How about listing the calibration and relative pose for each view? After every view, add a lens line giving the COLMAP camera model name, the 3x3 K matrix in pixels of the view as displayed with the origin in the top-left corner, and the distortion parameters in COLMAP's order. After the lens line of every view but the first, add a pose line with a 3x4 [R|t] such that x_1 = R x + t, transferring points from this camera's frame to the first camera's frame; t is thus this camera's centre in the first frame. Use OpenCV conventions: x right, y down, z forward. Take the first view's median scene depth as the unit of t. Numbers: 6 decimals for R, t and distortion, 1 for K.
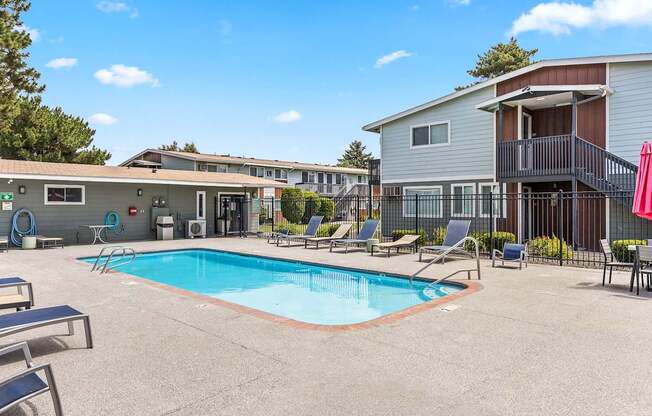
lens RADIAL K [[411.2, 0, 326.0], [0, 411.2, 208.0], [0, 0, 1]] dist [-0.000591, -0.000099]
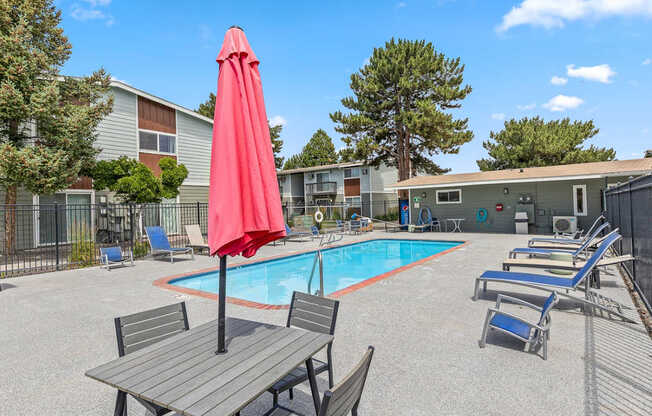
lens RADIAL K [[304.9, 0, 326.0], [0, 304.9, 208.0], [0, 0, 1]] dist [0.001093, 0.000174]
pose [[0.154549, -0.000814, -0.987985, 0.324982], [0.021971, 0.999755, 0.002614, -0.003916], [0.987741, -0.022111, 0.154529, 0.372763]]
